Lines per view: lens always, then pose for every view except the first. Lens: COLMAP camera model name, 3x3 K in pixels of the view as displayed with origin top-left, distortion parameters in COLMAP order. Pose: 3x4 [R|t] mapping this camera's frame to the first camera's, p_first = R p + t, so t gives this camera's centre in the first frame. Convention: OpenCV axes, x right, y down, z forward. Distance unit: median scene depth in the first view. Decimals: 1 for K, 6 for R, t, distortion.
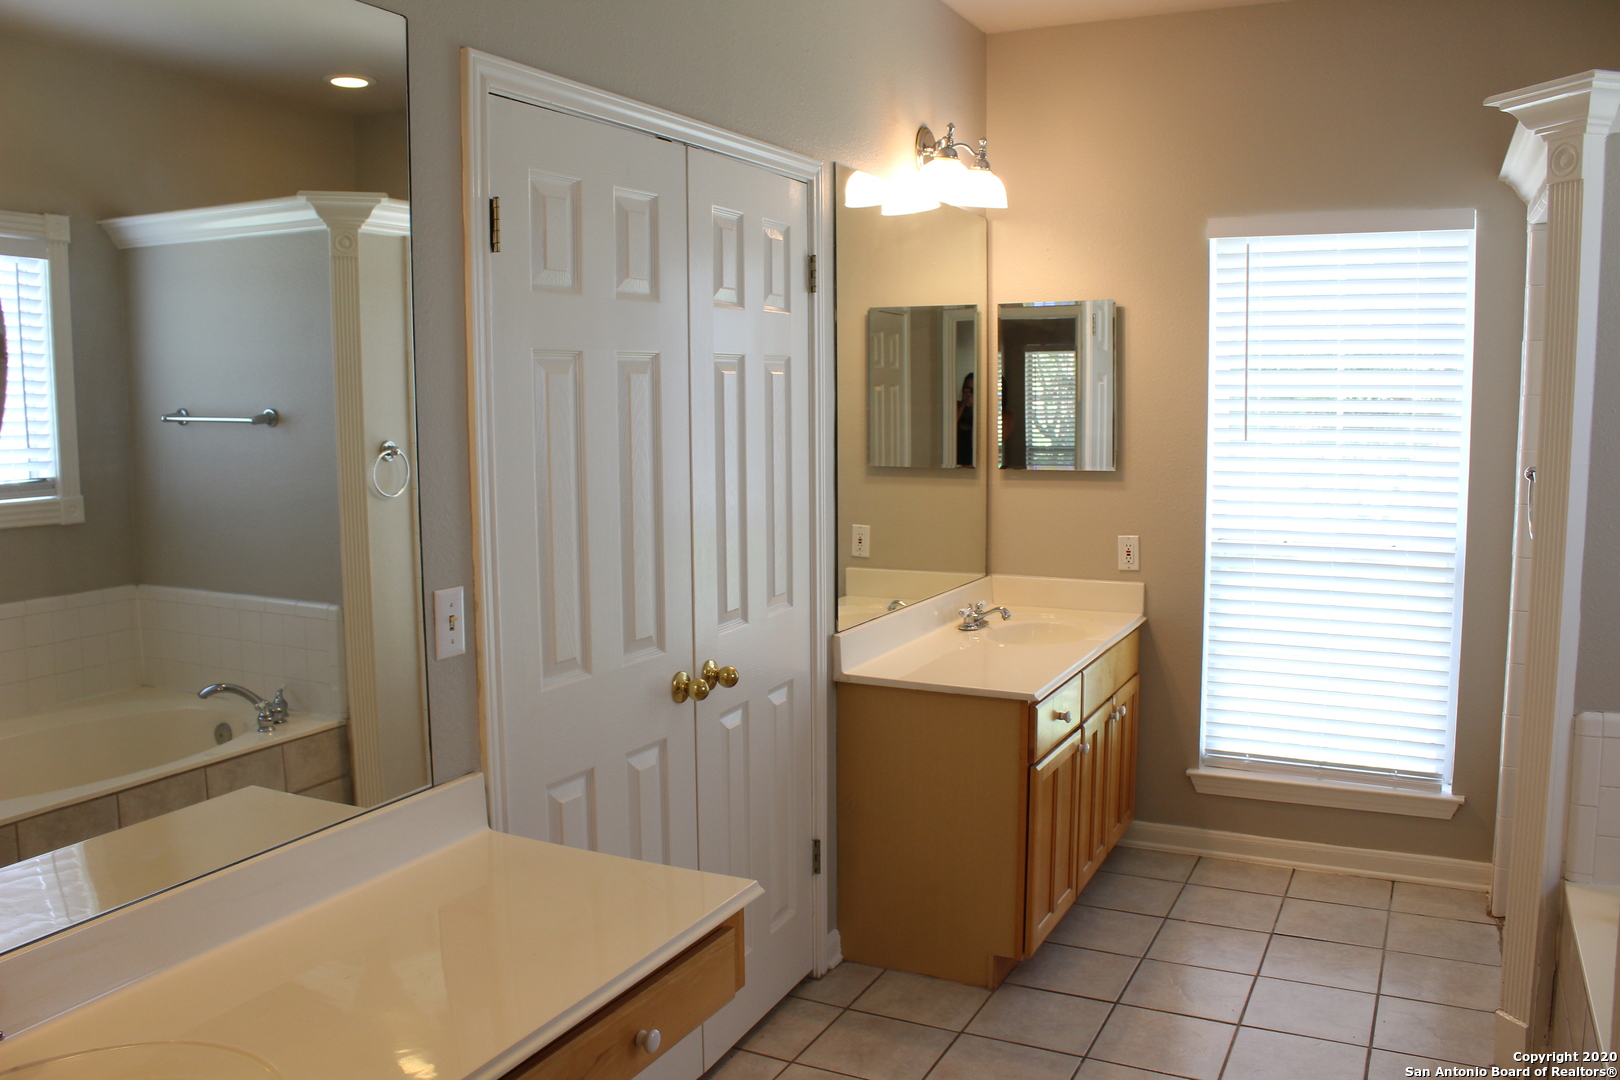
lens RADIAL K [[1398.0, 0, 806.0], [0, 1398.0, 532.1], [0, 0, 1]] dist [-0.137314, 0.128610]
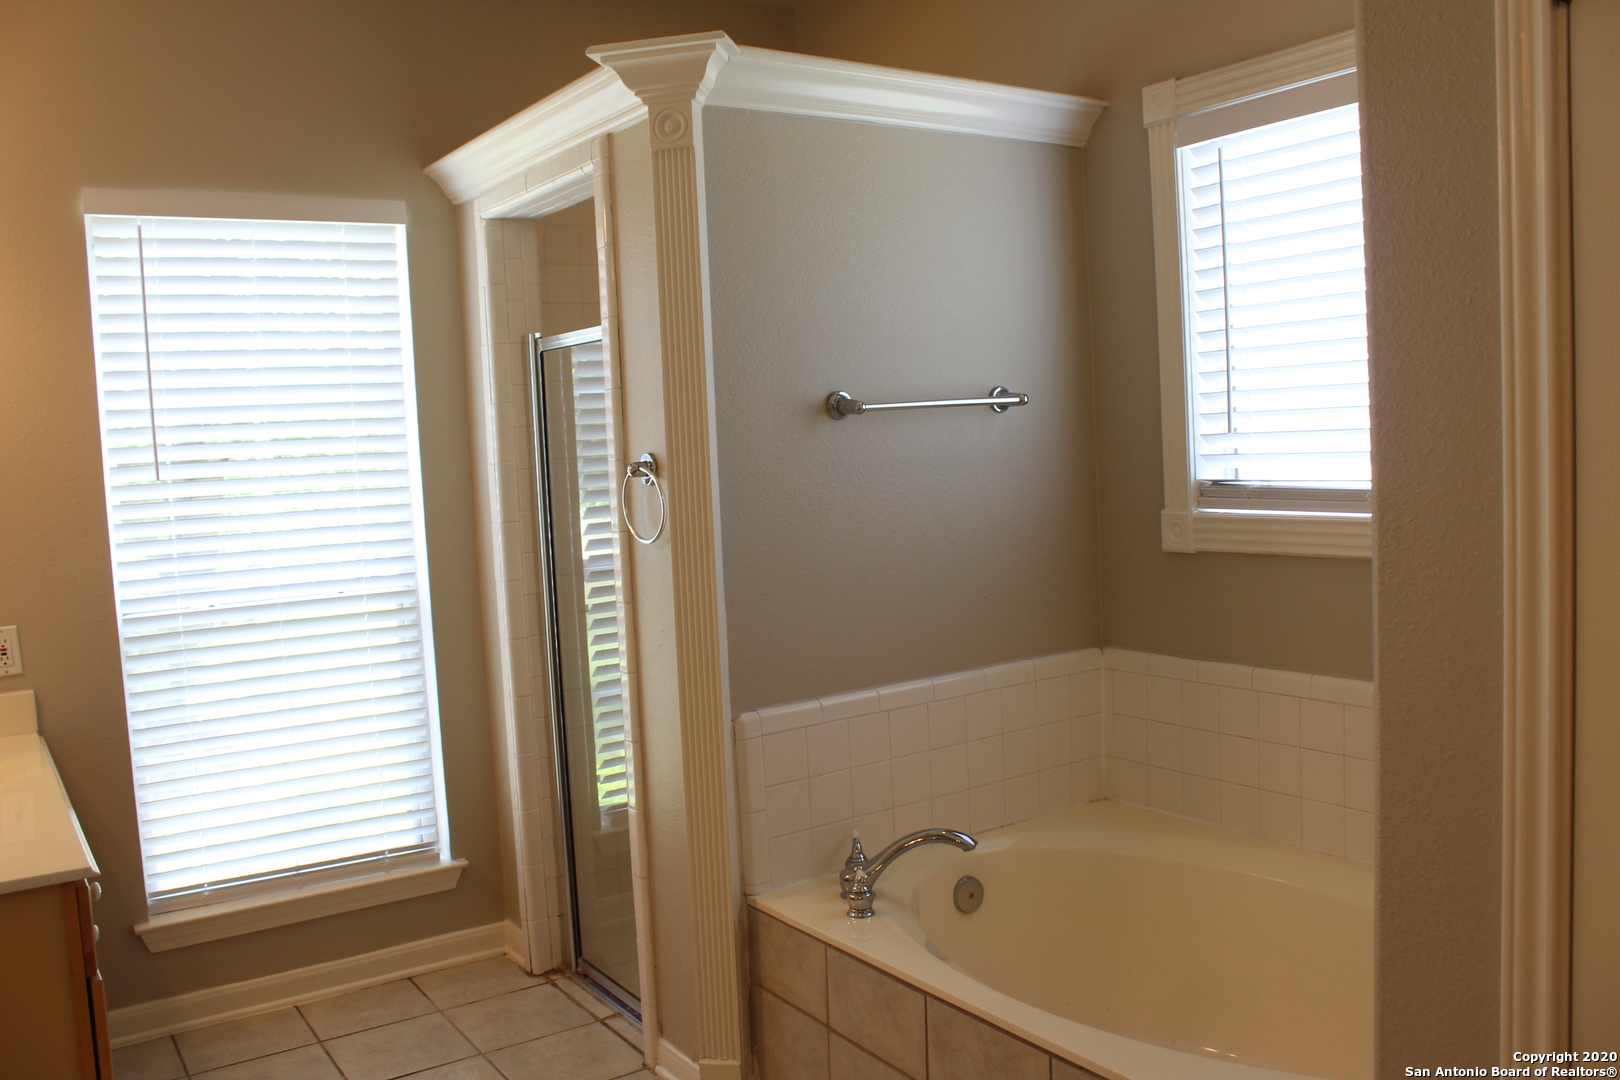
lens RADIAL K [[1398.0, 0, 814.1], [0, 1398.0, 533.1], [0, 0, 1]] dist [-0.137314, 0.128610]
pose [[0.513626, -0.081914, 0.854095, -0.148780], [0.134860, 0.990767, 0.013921, 0.001276], [-0.847350, 0.108033, 0.519930, 0.304982]]
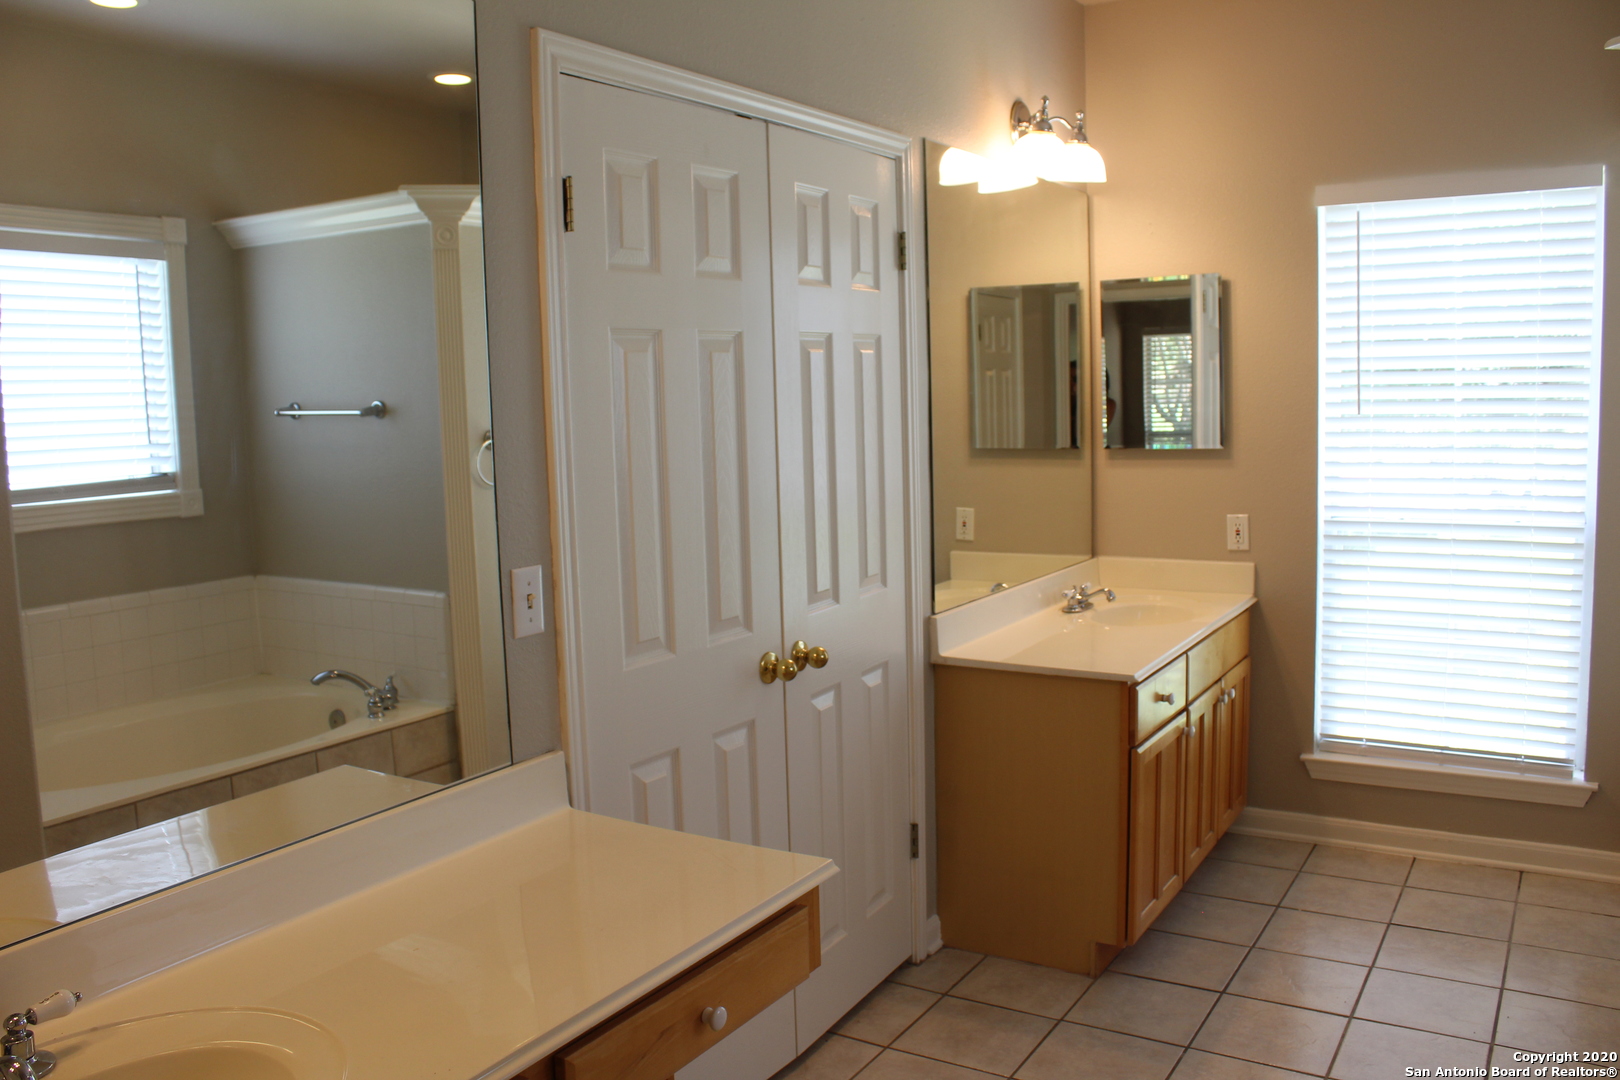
lens RADIAL K [[1398.0, 0, 800.8], [0, 1398.0, 528.5], [0, 0, 1]] dist [-0.137314, 0.128610]
pose [[0.995888, -0.011803, -0.089825, 0.014760], [0.012171, 0.999920, 0.003553, 0.005480], [0.089776, -0.004632, 0.995951, 0.007196]]
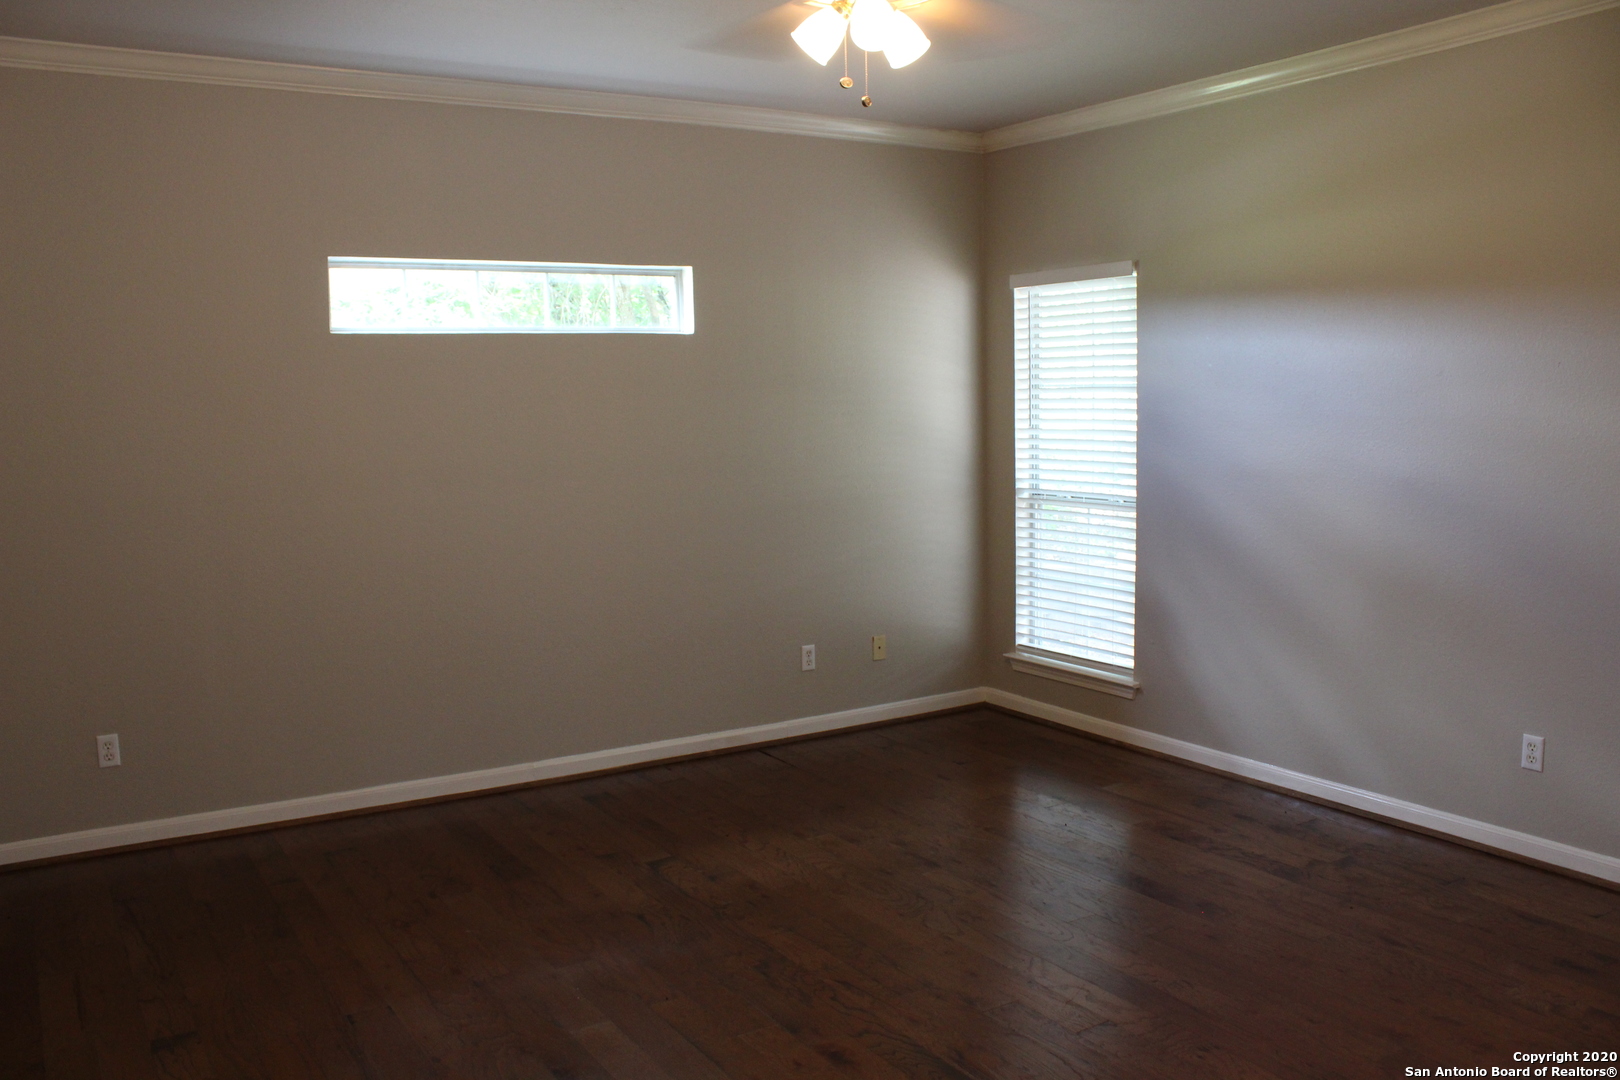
lens RADIAL K [[1398.0, 0, 808.6], [0, 1398.0, 540.4], [0, 0, 1]] dist [-0.137314, 0.128610]
pose [[0.834596, 0.044567, -0.549056, 0.953749], [-0.033473, 0.998983, 0.030208, 0.016969], [0.549844, -0.006833, 0.835239, -0.361024]]
